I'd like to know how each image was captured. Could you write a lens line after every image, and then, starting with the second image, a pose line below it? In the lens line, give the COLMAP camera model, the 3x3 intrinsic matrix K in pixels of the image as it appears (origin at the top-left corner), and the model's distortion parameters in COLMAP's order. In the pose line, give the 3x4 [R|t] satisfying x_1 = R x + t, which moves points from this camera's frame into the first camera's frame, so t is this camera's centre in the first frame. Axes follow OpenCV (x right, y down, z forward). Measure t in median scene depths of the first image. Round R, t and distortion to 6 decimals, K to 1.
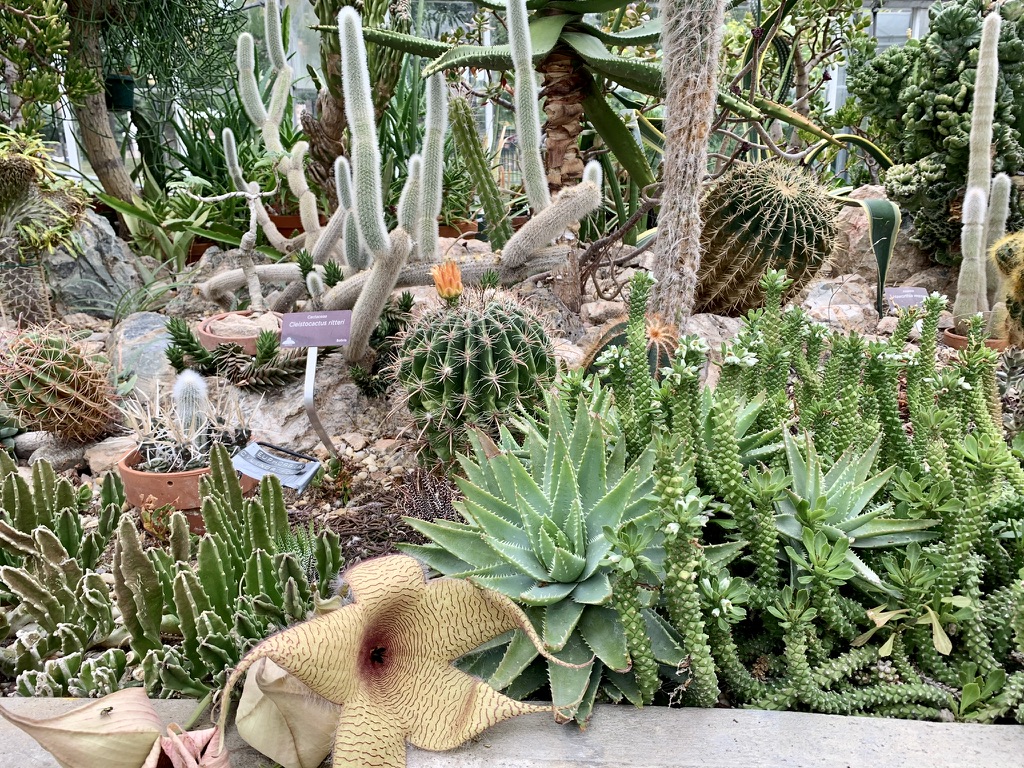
lens RADIAL K [[784.1, 0, 509.5], [0, 784.1, 381.7], [0, 0, 1]] dist [0.023584, -0.014146]
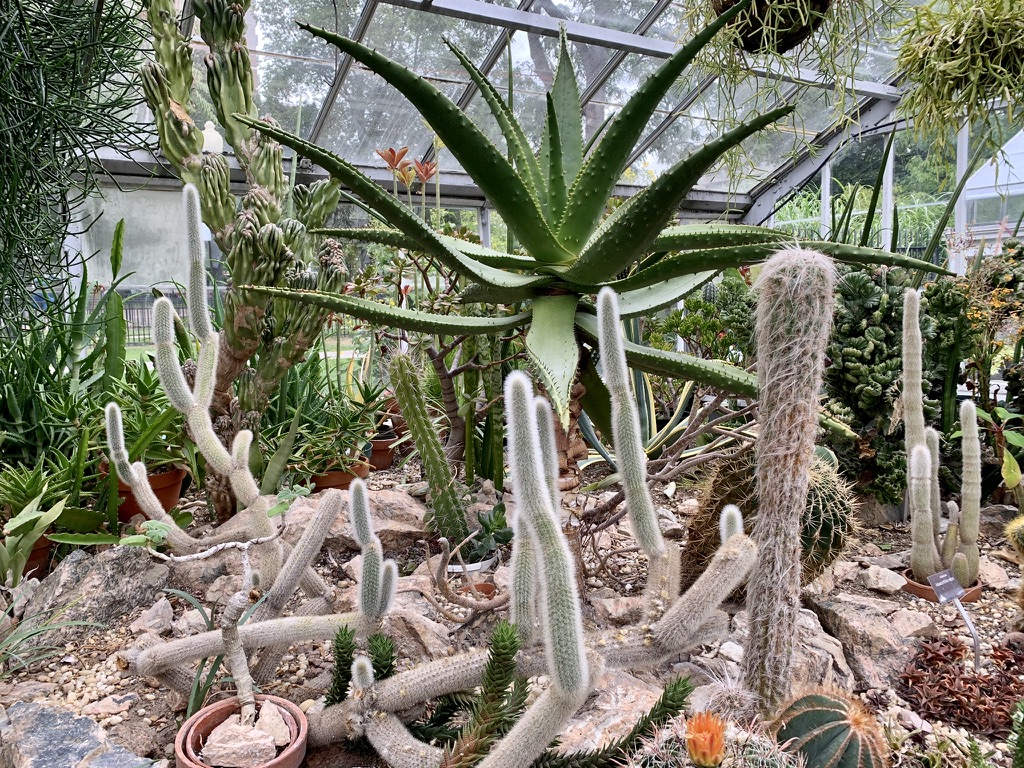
lens RADIAL K [[784.1, 0, 511.4], [0, 784.1, 390.2], [0, 0, 1]] dist [0.023584, -0.014146]
pose [[0.942278, -0.035103, 0.332987, -0.253024], [0.090221, 0.984326, -0.151537, -0.186842], [-0.322448, 0.172832, 0.930675, 0.158723]]
